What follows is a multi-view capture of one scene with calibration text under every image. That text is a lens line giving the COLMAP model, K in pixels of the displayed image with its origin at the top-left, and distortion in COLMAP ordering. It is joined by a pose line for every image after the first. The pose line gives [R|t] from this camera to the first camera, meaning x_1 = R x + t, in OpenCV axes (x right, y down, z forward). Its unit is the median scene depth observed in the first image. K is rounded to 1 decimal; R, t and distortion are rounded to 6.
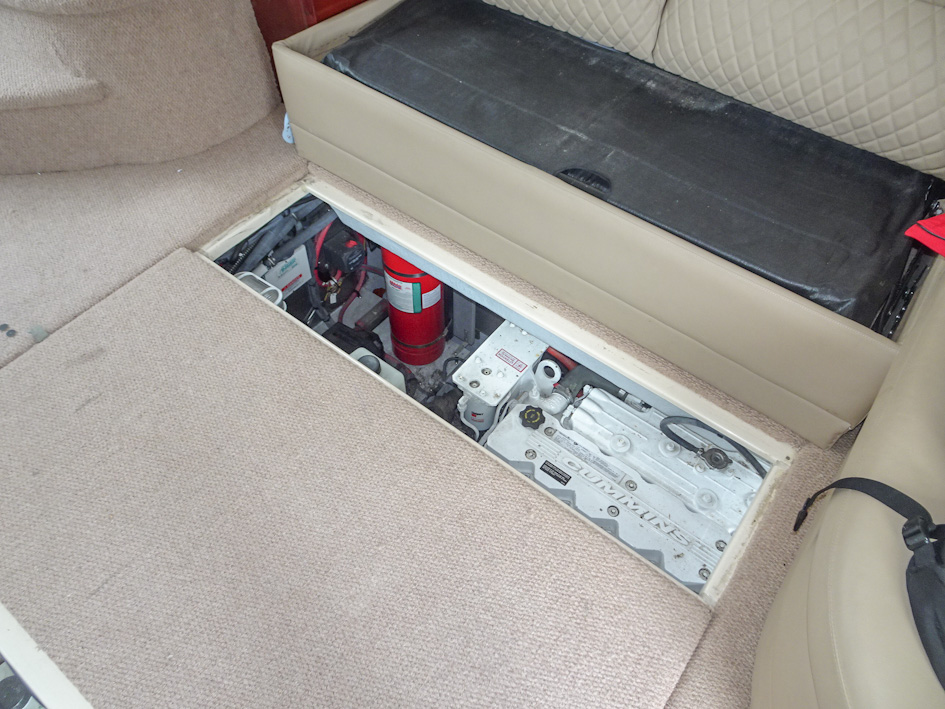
lens RADIAL K [[673.8, 0, 475.0], [0, 673.8, 355.6], [0, 0, 1]] dist [0.008000, 0.002188]
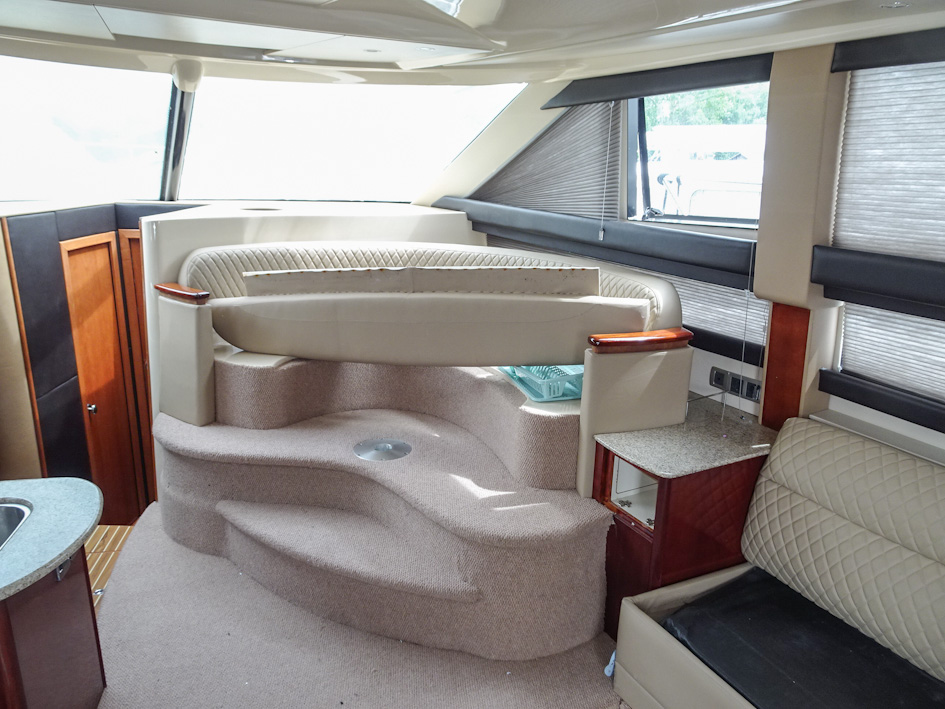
lens RADIAL K [[673.8, 0, 475.0], [0, 673.8, 355.6], [0, 0, 1]] dist [0.008000, 0.002188]
pose [[0.914029, 0.126357, -0.385468, -0.127410], [-0.336034, 0.768144, -0.545010, -0.049568], [0.227229, 0.627685, 0.744566, -0.212820]]
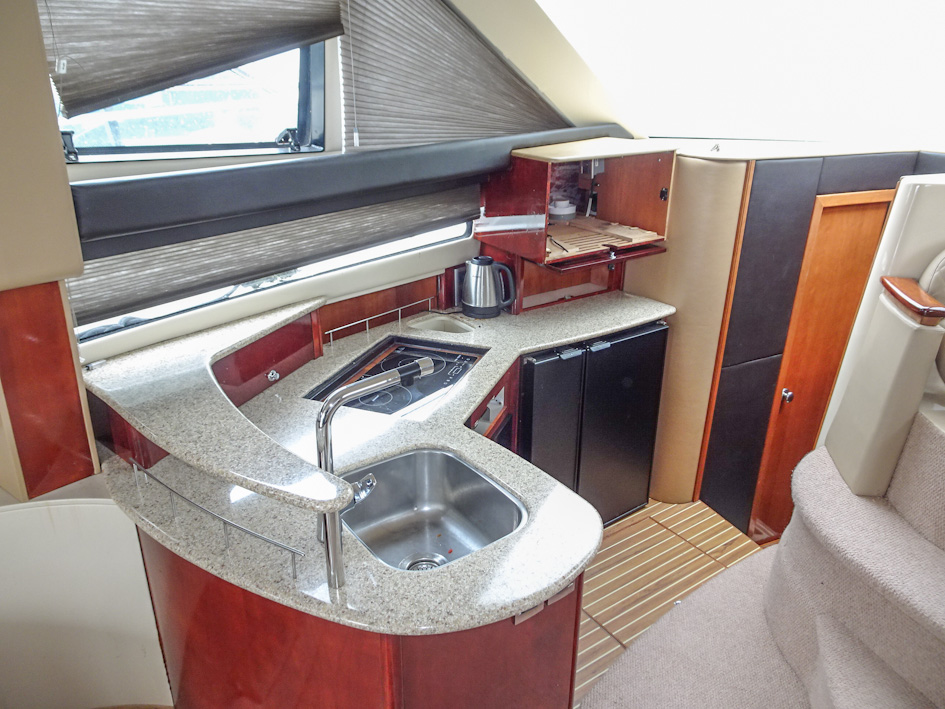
lens RADIAL K [[673.8, 0, 475.0], [0, 673.8, 355.6], [0, 0, 1]] dist [0.008000, 0.002188]
pose [[0.005910, 0.371763, -0.928309, -0.403953], [-0.811388, 0.544378, 0.212843, -0.437097], [0.584478, 0.751960, 0.304862, 0.086954]]
